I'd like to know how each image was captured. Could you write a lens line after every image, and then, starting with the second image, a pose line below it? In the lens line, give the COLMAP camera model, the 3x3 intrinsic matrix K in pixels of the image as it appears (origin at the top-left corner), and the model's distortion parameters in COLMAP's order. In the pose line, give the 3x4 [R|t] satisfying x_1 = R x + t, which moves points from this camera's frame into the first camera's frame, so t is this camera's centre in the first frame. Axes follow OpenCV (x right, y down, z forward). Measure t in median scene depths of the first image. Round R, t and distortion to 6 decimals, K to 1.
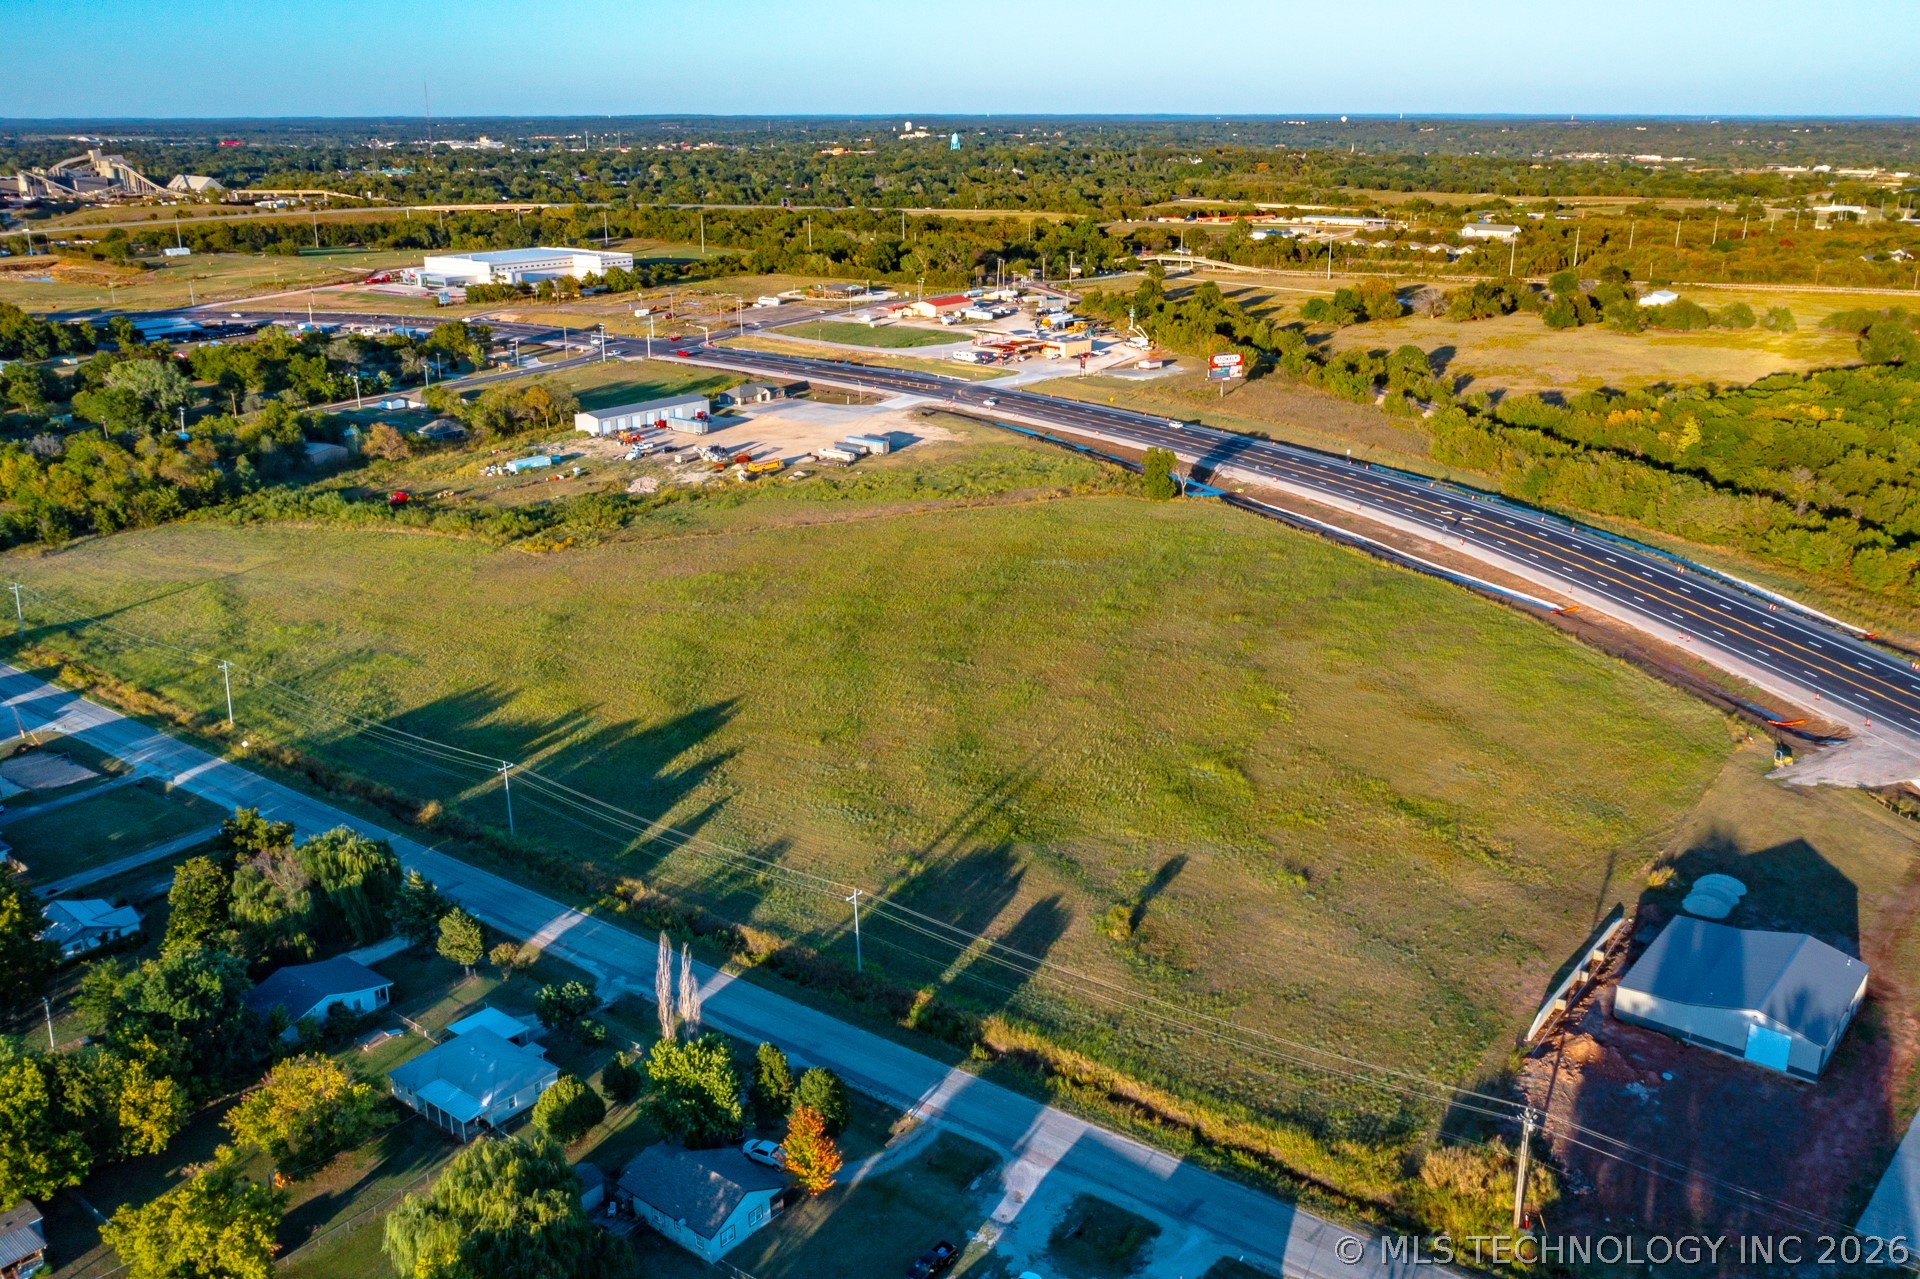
lens RADIAL K [[1623.3, 0, 960.0], [0, 1623.3, 639.5], [0, 0, 1]] dist [-0.016106, 0.002306]
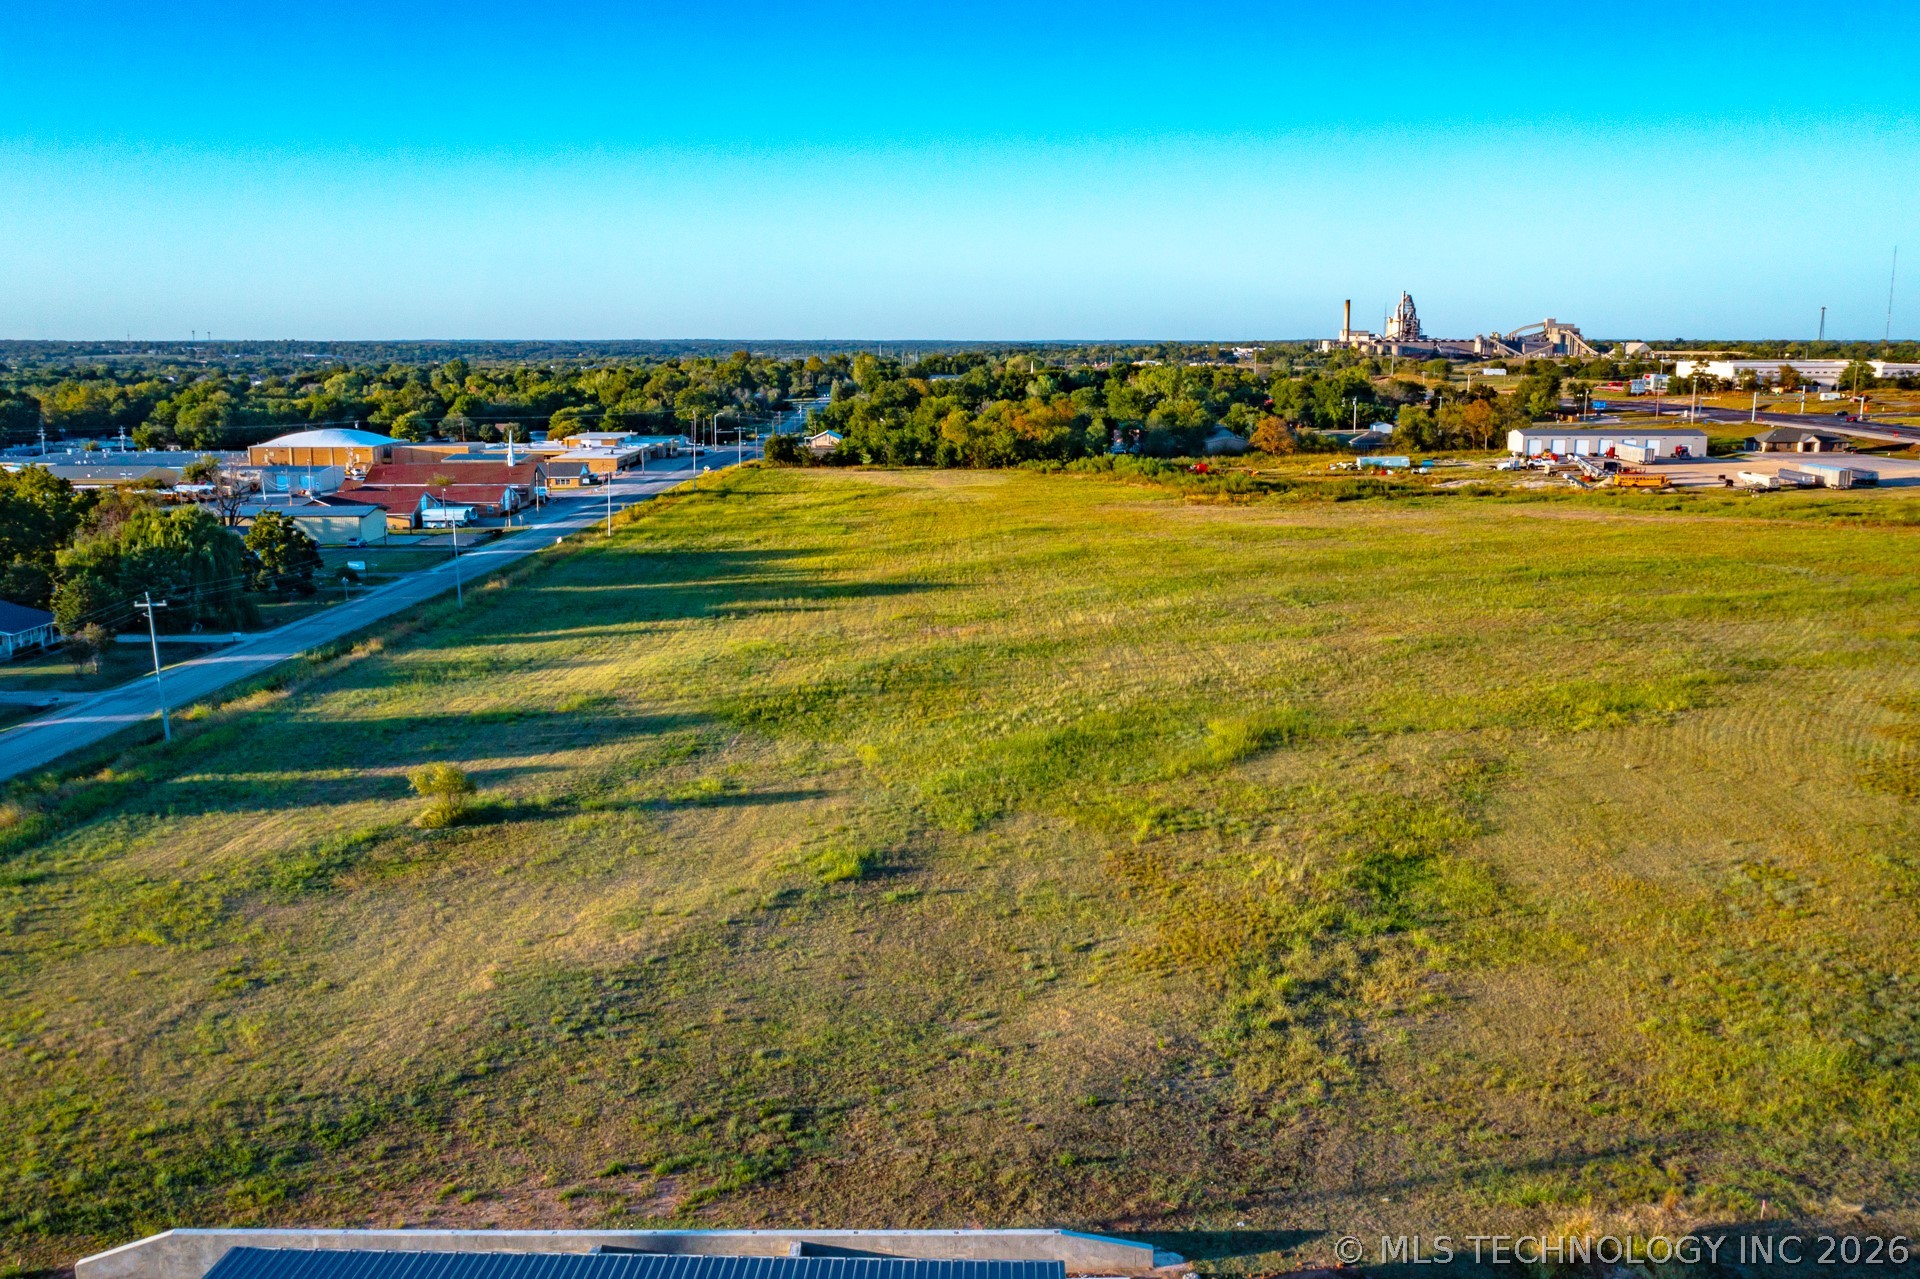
lens RADIAL K [[1567.1, 0, 960.0], [0, 1567.1, 639.5], [0, 0, 1]] dist [-0.021133, 0.015138]
pose [[0.616779, 0.150030, -0.772706, 0.338879], [-0.246261, 0.969167, -0.008391, 0.057893], [0.747622, 0.195463, 0.634709, 0.497049]]
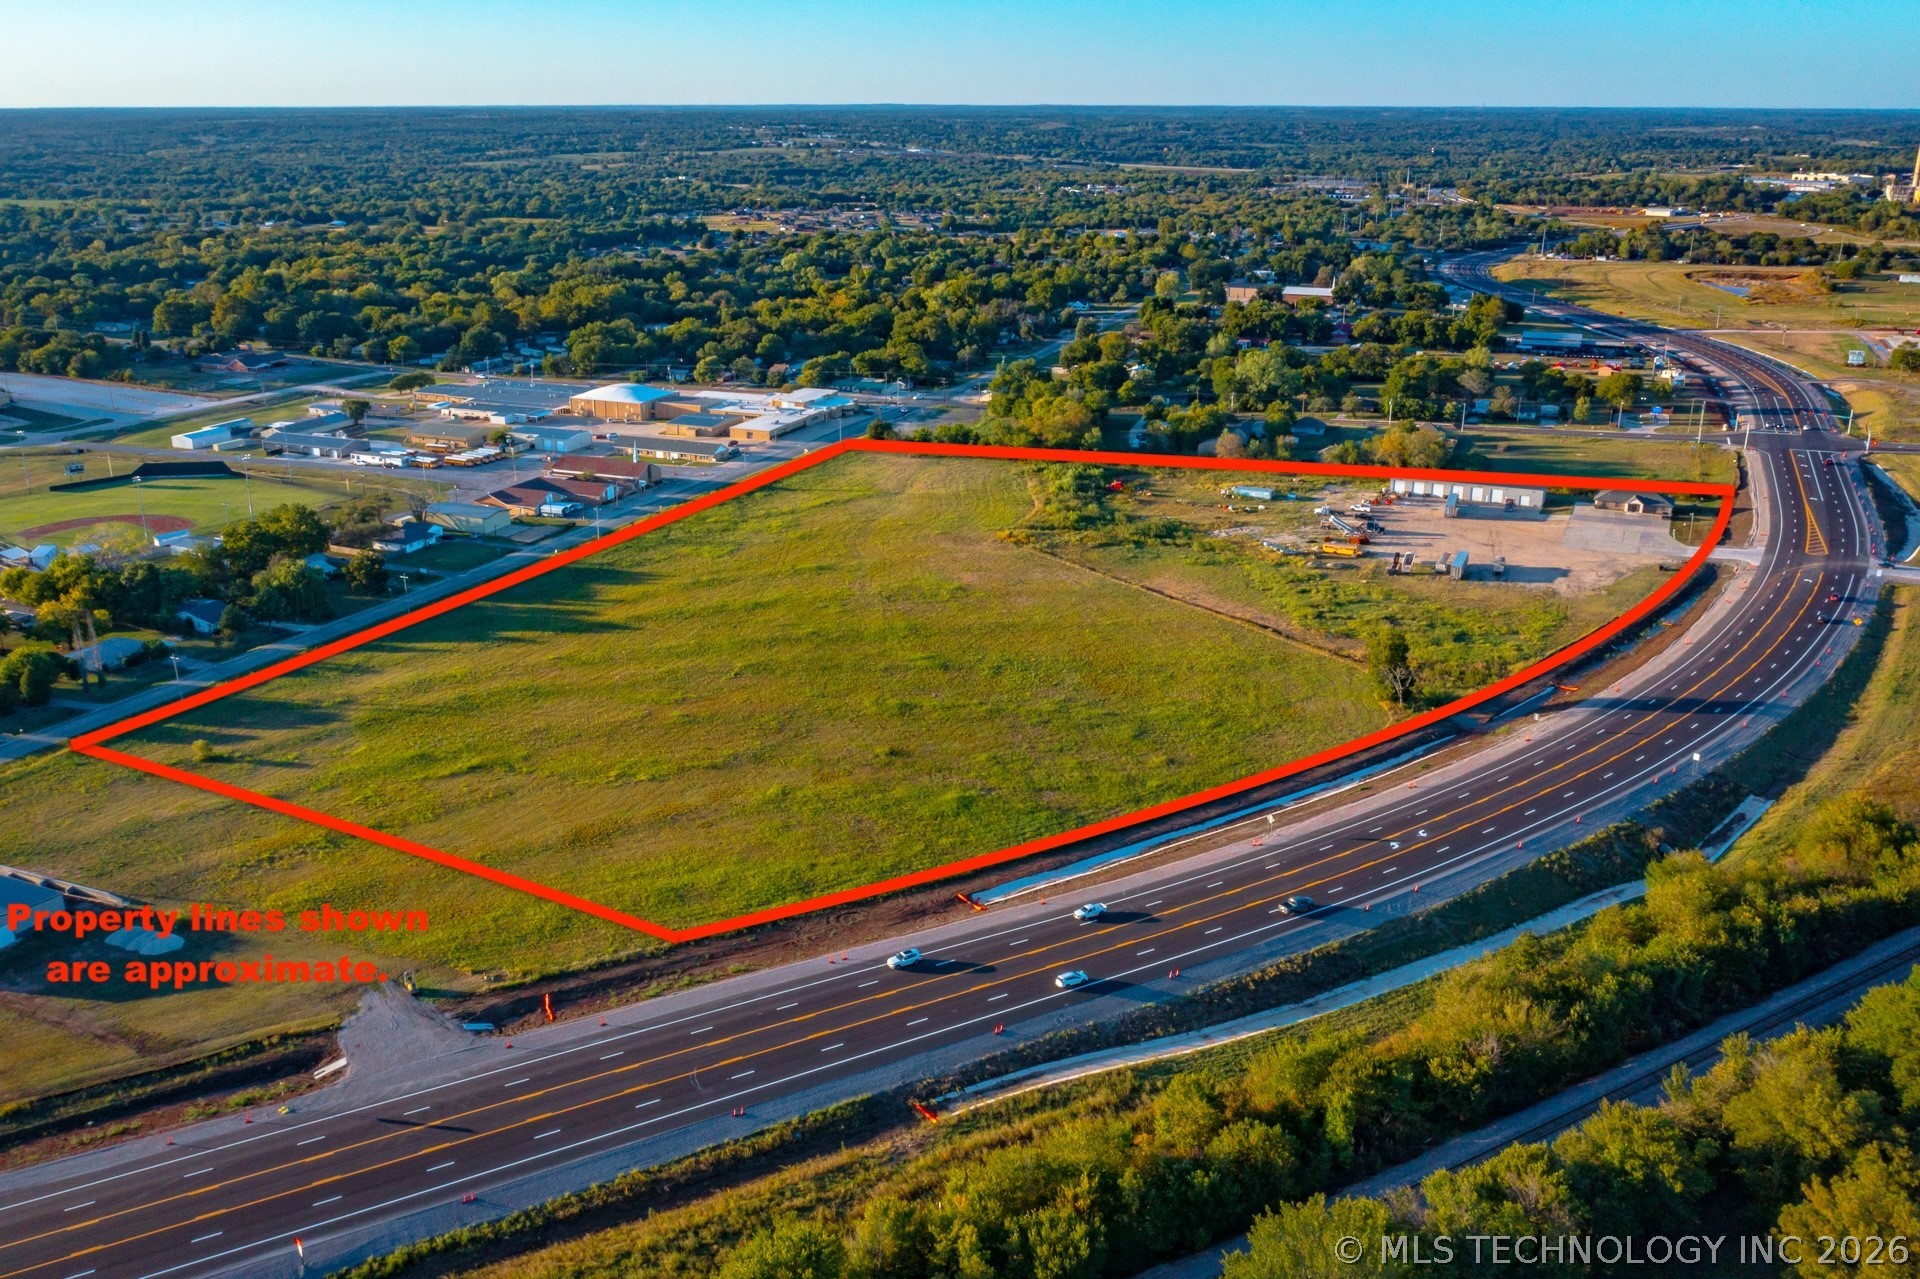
lens RADIAL K [[1567.1, 0, 960.0], [0, 1567.1, 639.5], [0, 0, 1]] dist [-0.021133, 0.015138]
pose [[0.262165, 0.317530, -0.911287, 0.980628], [-0.300232, 0.924290, 0.235687, -0.298582], [0.917131, 0.211809, 0.337649, 0.696381]]
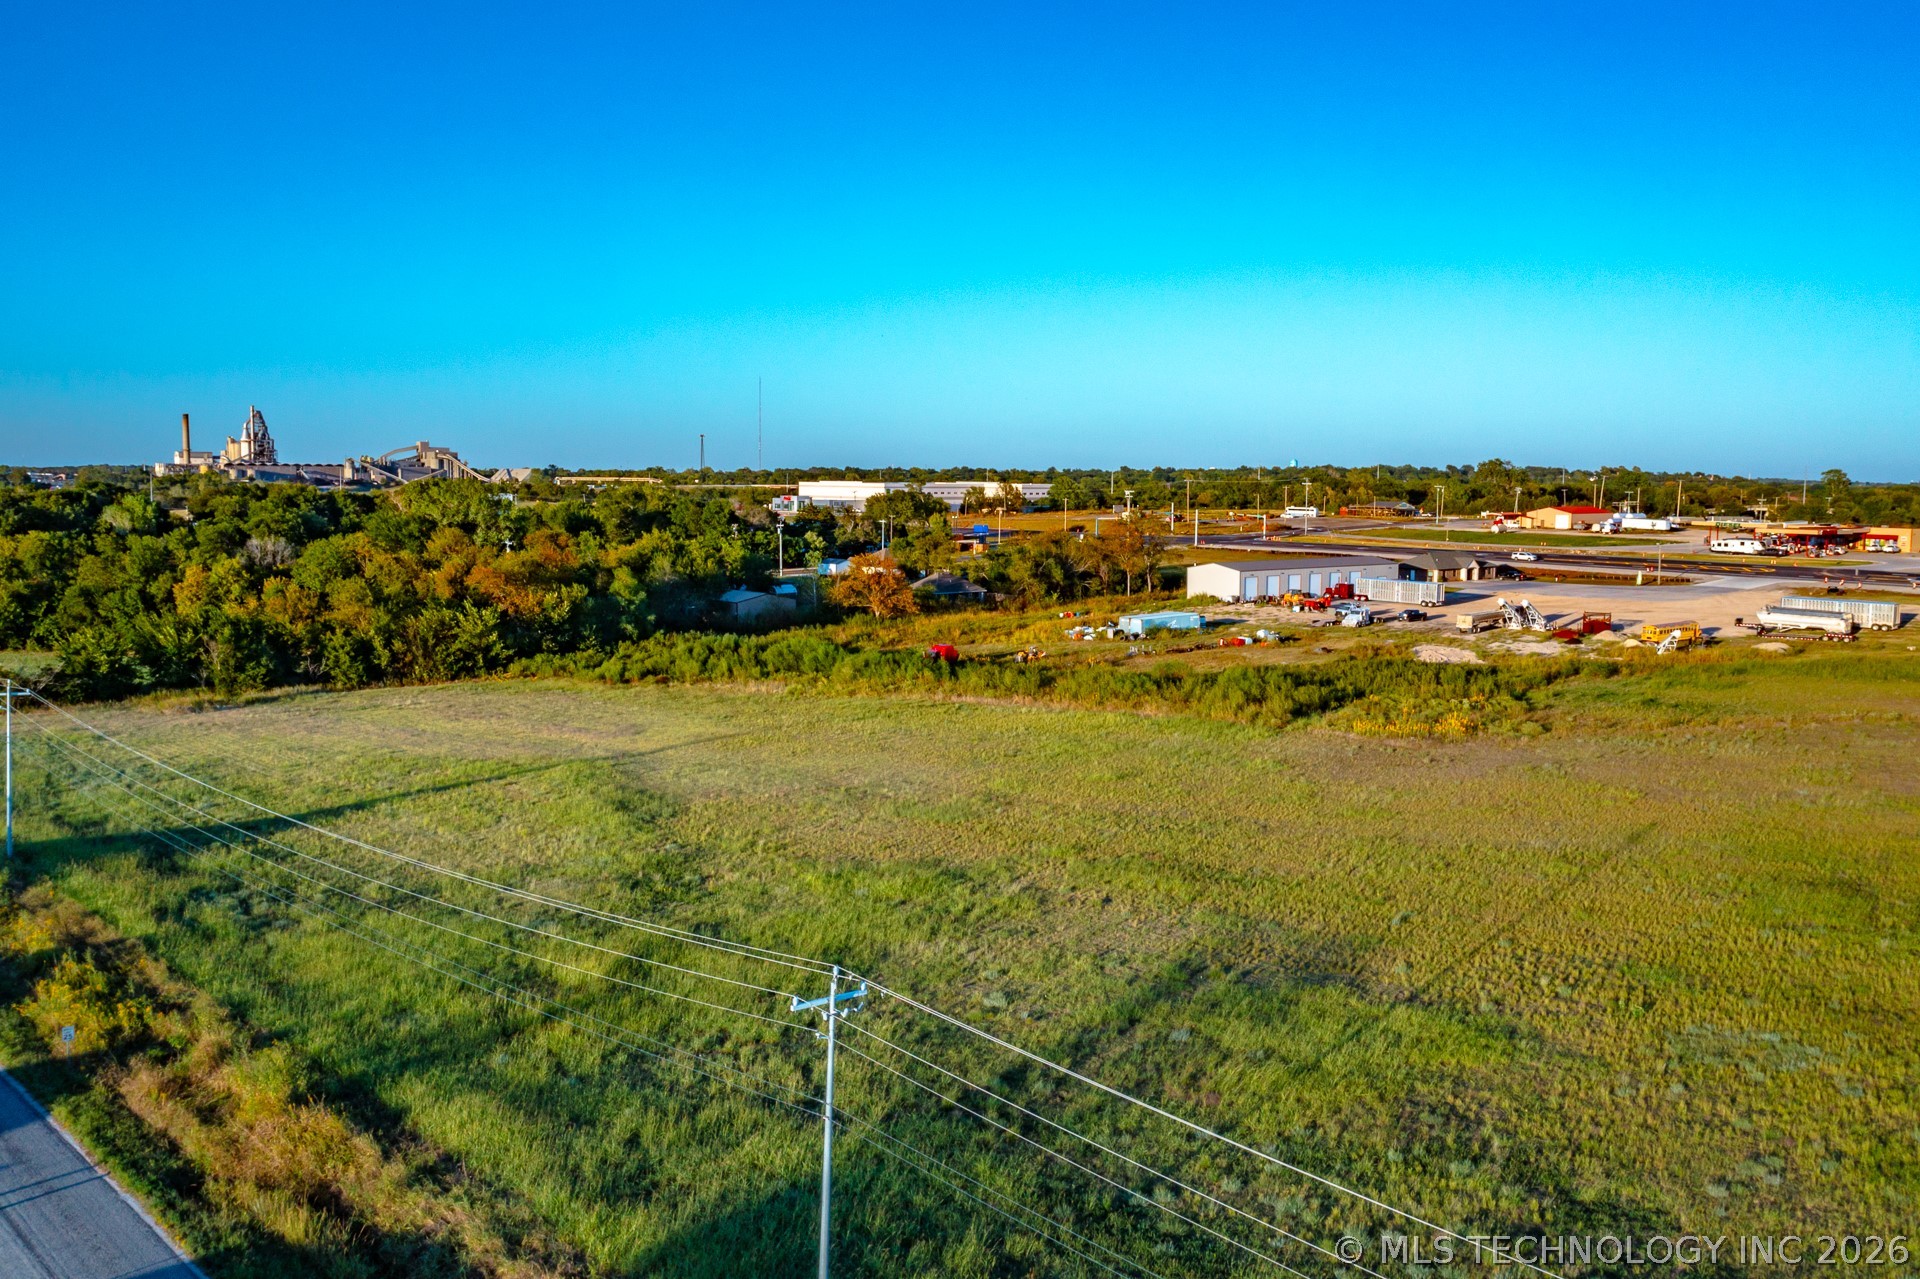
lens RADIAL K [[1649.7, 0, 960.0], [0, 1649.7, 639.5], [0, 0, 1]] dist [-0.019966, 0.003906]
pose [[0.987245, 0.027090, -0.156887, -0.355187], [-0.060606, 0.975173, -0.212989, 0.013082], [0.147222, 0.219780, 0.964377, 0.719444]]
